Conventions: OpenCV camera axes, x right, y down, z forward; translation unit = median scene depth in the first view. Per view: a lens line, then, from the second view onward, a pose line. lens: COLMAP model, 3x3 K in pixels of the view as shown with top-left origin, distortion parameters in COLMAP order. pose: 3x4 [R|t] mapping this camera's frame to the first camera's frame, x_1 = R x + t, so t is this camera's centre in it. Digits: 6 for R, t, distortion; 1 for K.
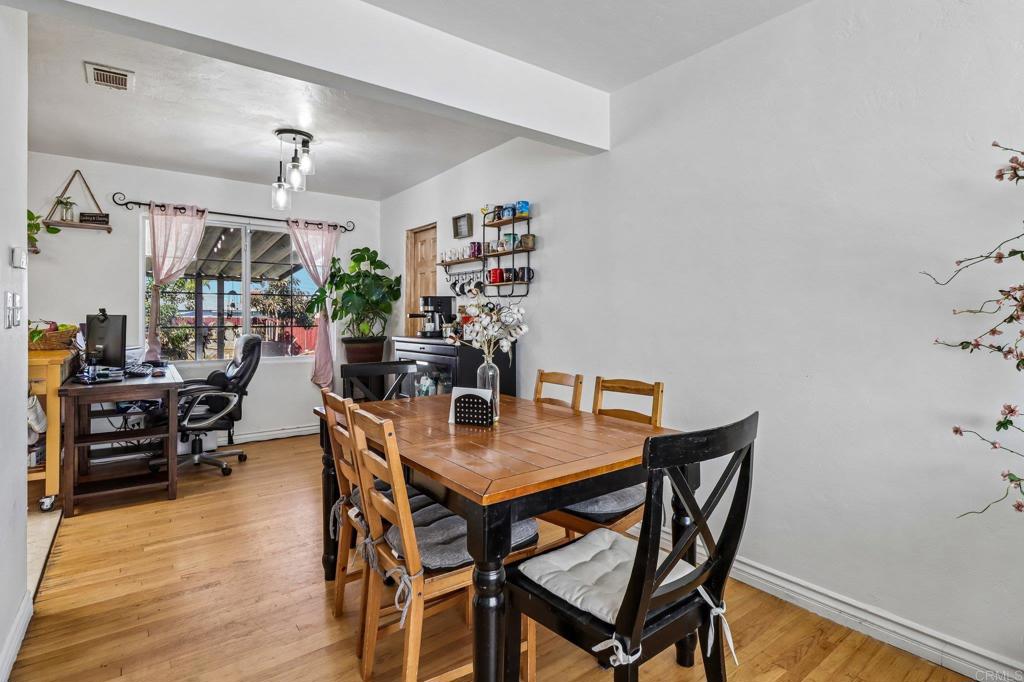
lens RADIAL K [[507.6, 0, 510.9], [0, 507.6, 318.9], [0, 0, 1]] dist [-0.000721, -0.000430]
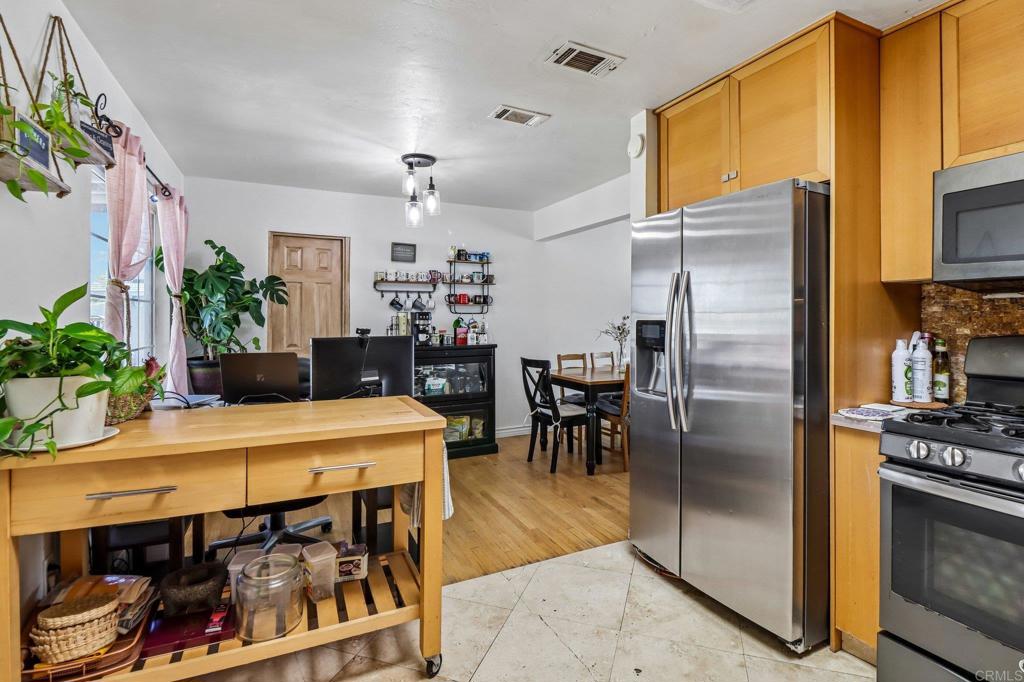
lens RADIAL K [[483.2, 0, 515.6], [0, 483.2, 321.3], [0, 0, 1]] dist [0.002564, -0.011705]
pose [[0.198761, -0.008049, 0.980015, -1.310065], [0.005046, 0.999961, 0.007189, -0.030282], [-0.980035, 0.003516, 0.198794, 0.578471]]
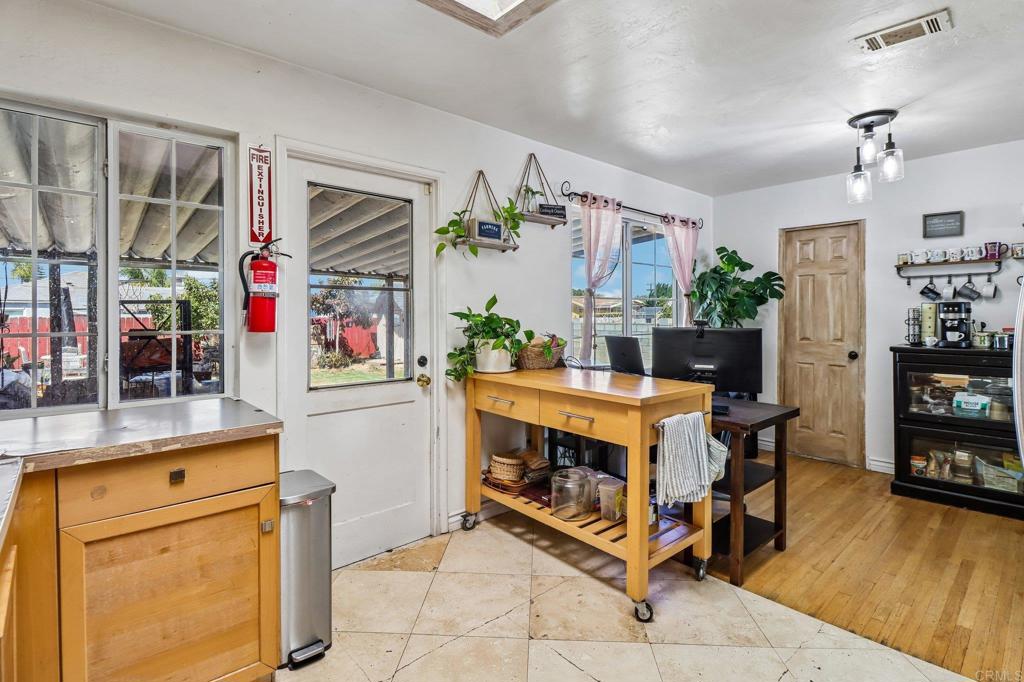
lens RADIAL K [[489.6, 0, 519.4], [0, 489.6, 309.5], [0, 0, 1]] dist [-0.001101, -0.001284]
pose [[0.996246, -0.004498, 0.086453, -1.050610], [0.005674, 0.999895, -0.013368, -0.024795], [-0.086384, 0.013808, 0.996166, 0.210201]]
